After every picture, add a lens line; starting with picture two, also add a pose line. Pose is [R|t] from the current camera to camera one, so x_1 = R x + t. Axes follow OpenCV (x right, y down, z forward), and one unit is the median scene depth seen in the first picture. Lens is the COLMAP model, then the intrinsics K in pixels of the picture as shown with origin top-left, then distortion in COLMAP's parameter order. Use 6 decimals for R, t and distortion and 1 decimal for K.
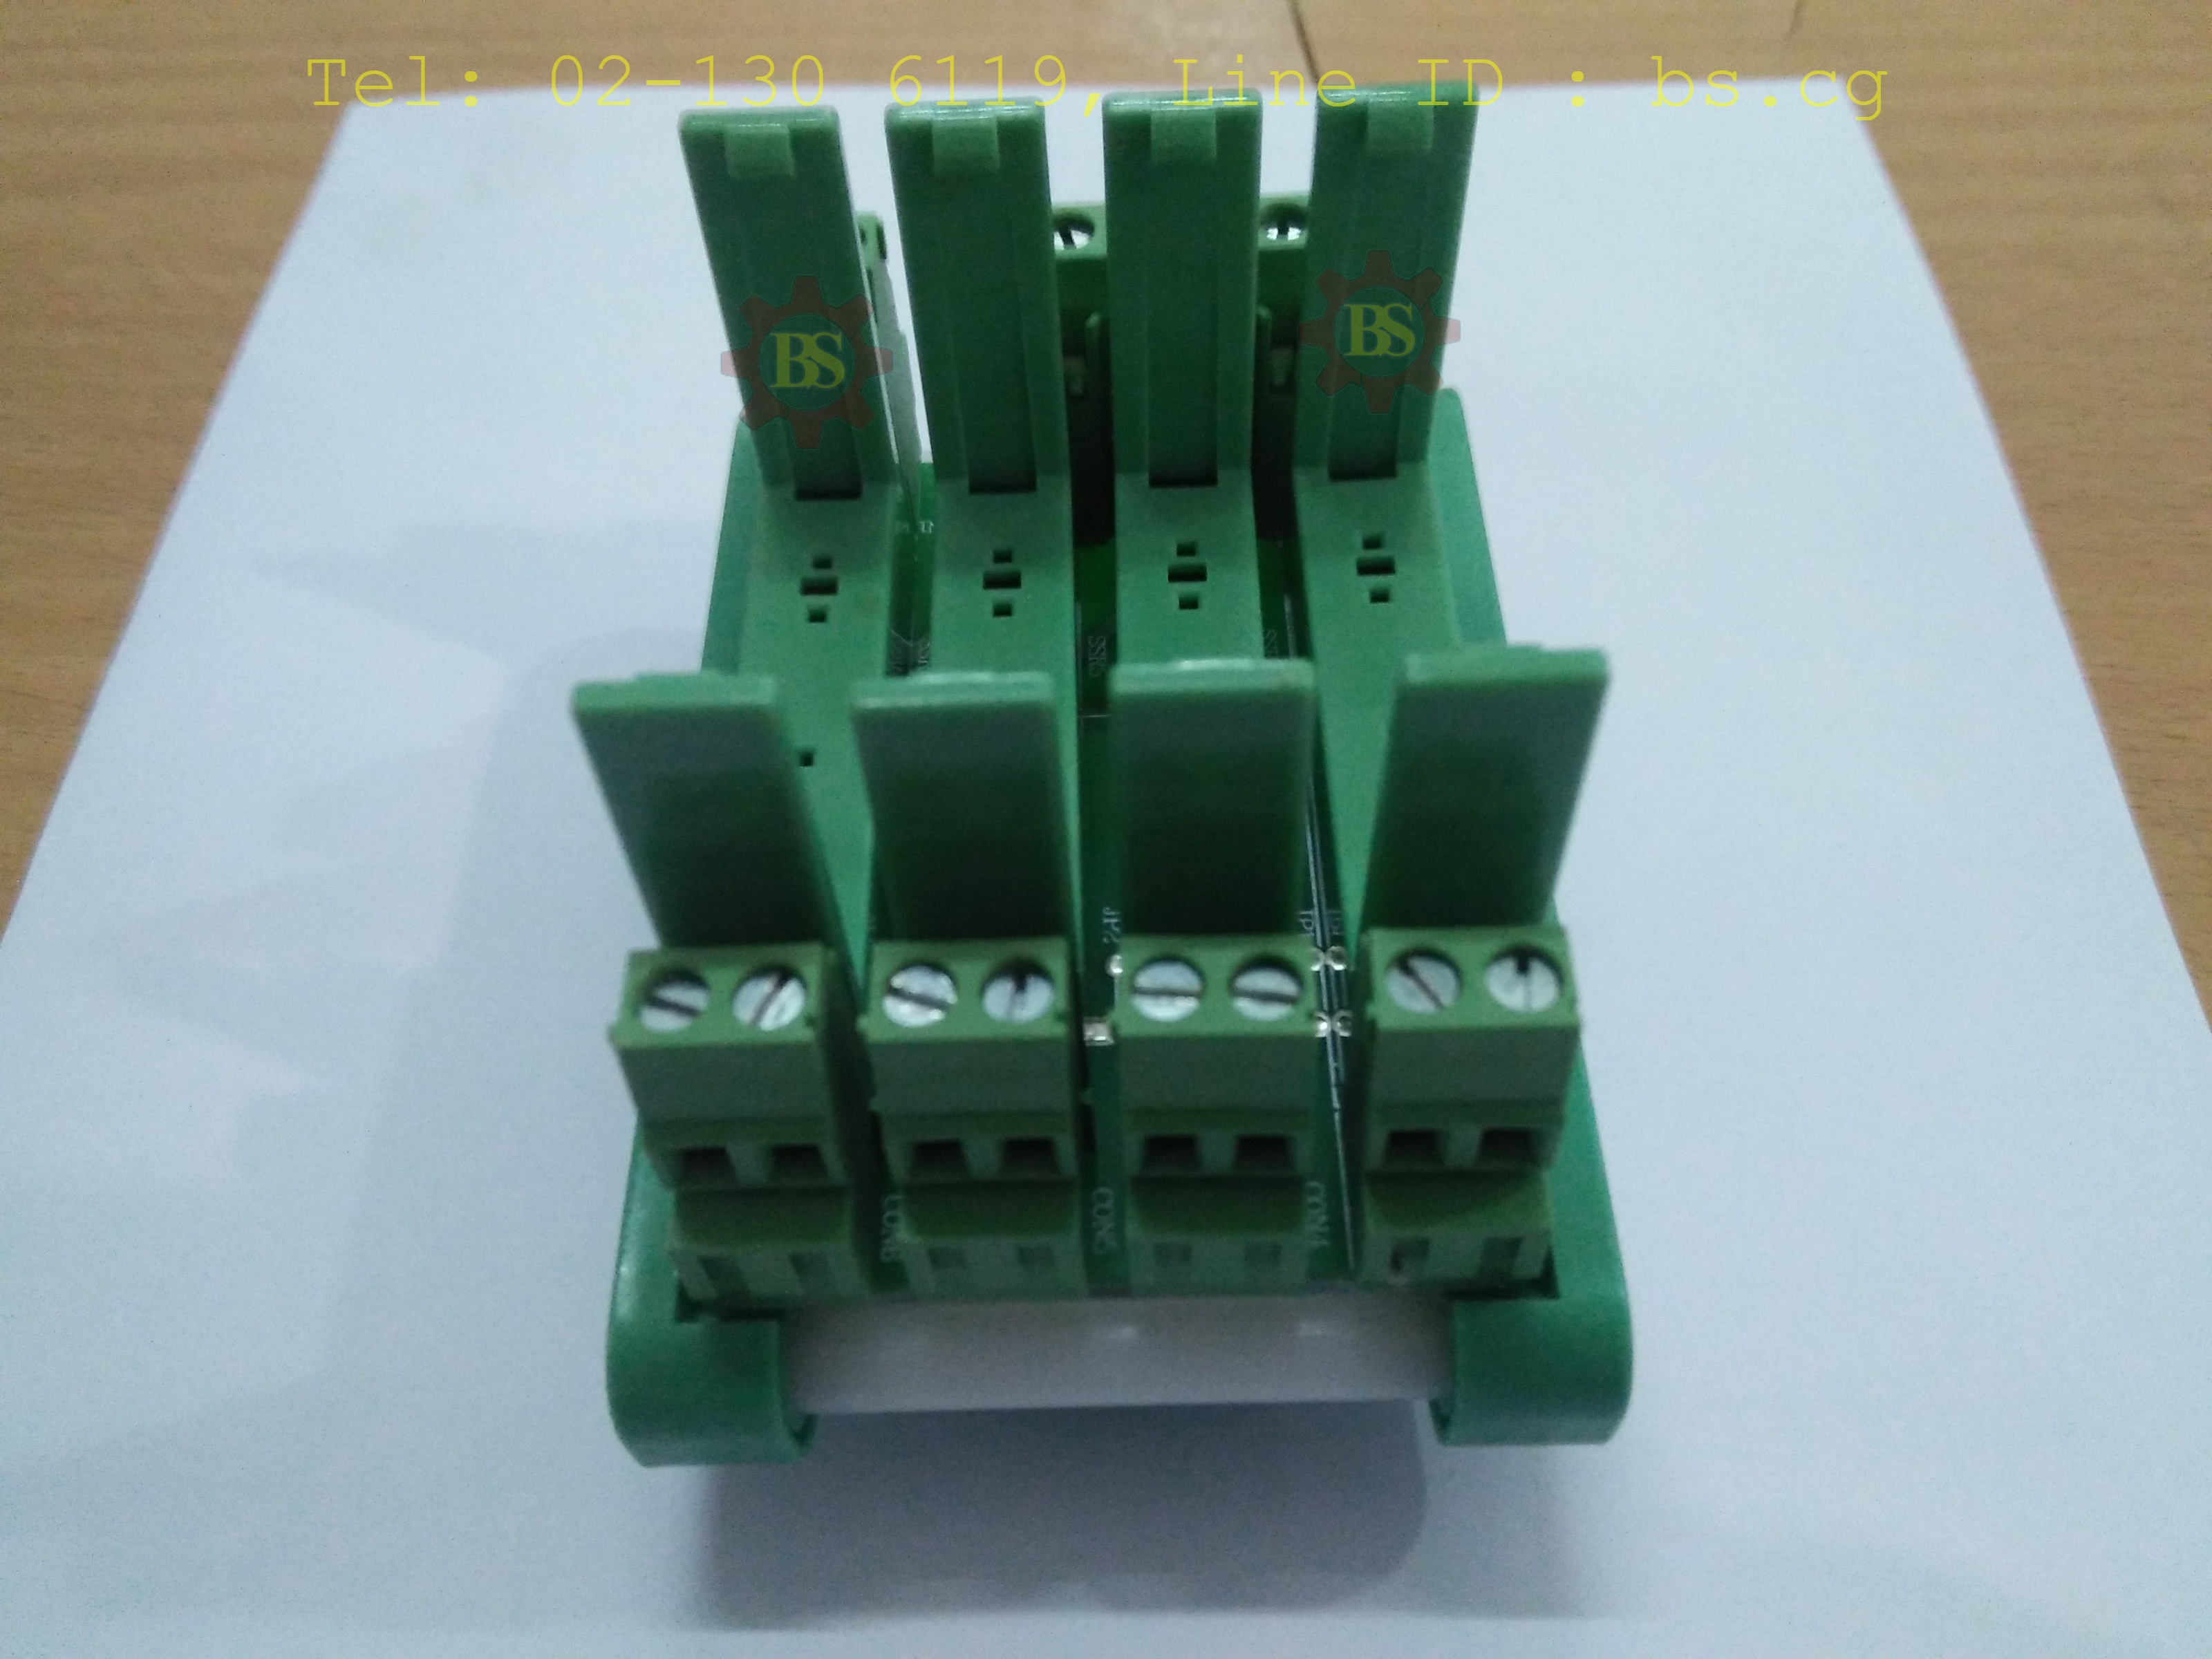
lens RADIAL K [[1909.1, 0, 1115.7], [0, 1909.1, 902.6], [0, 0, 1]] dist [-0.003743, 0.515767]
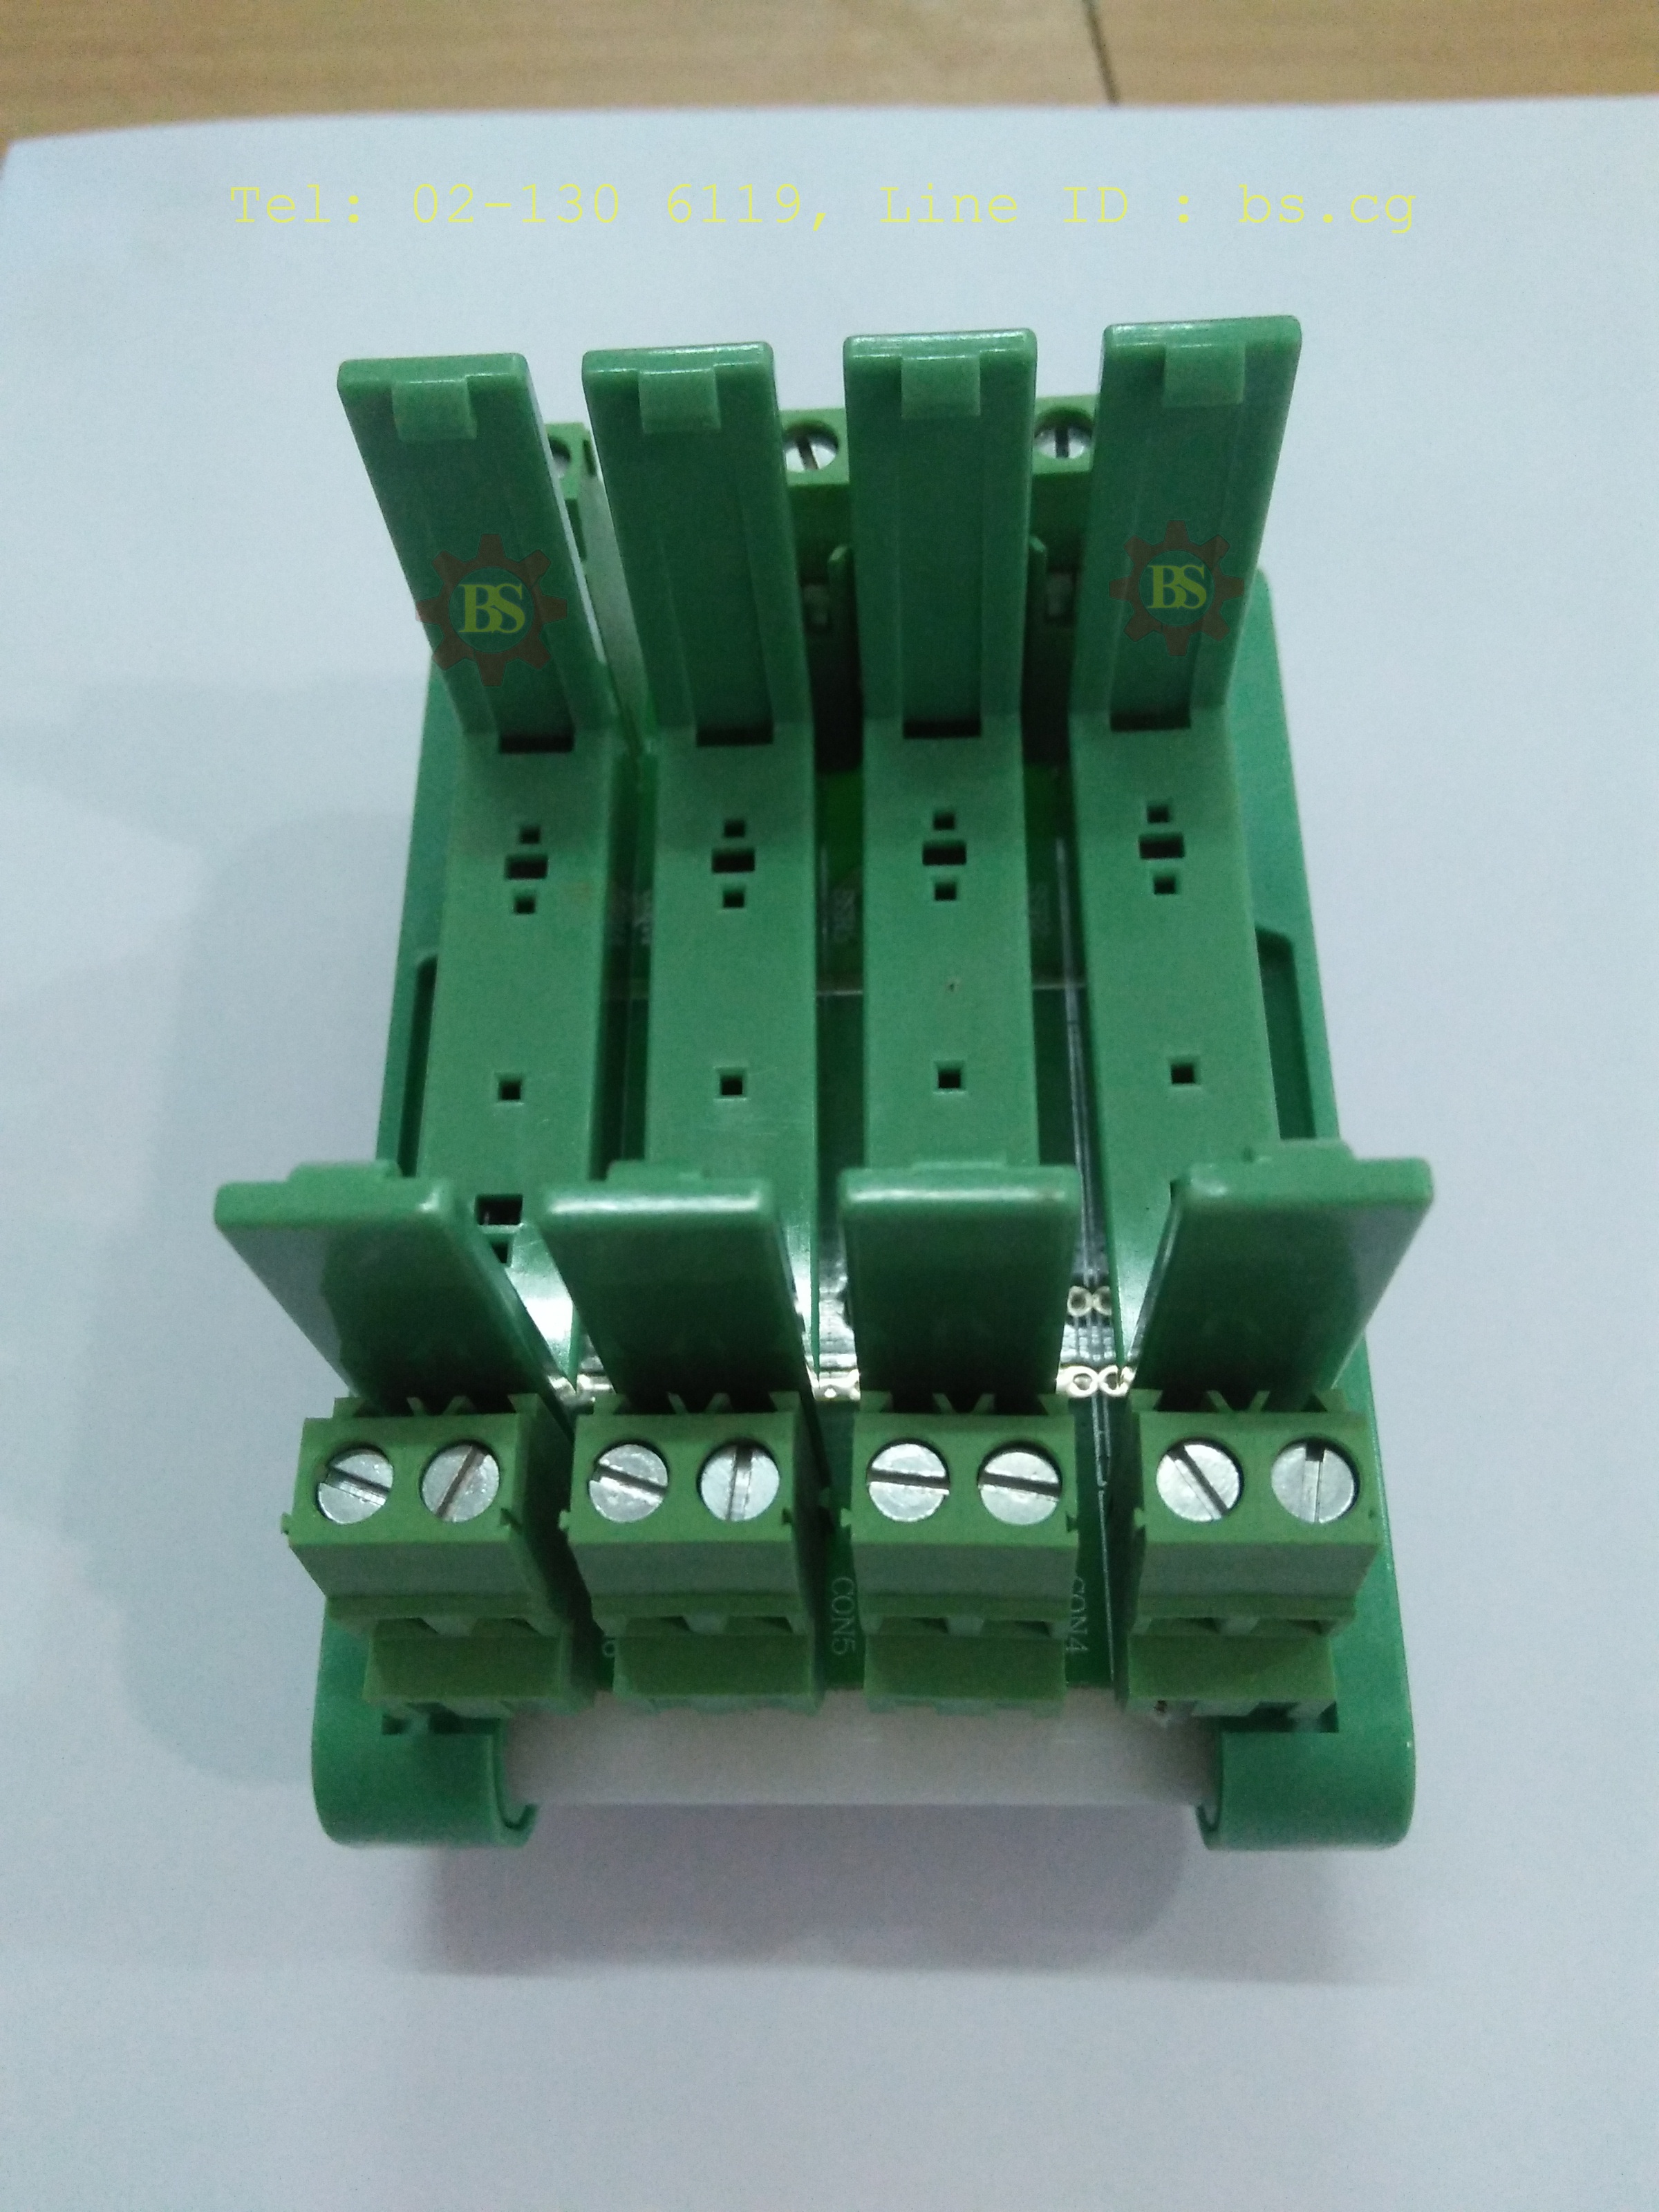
lens RADIAL K [[1901.3, 0, 829.5], [0, 1901.3, 1106.0], [0, 0, 1]] dist [0.091343, 0.000594]
pose [[0.999478, 0.004956, -0.031939, 0.013550], [0.000555, 0.985397, 0.170274, -0.210292], [0.032316, -0.170202, 0.984879, 0.120732]]
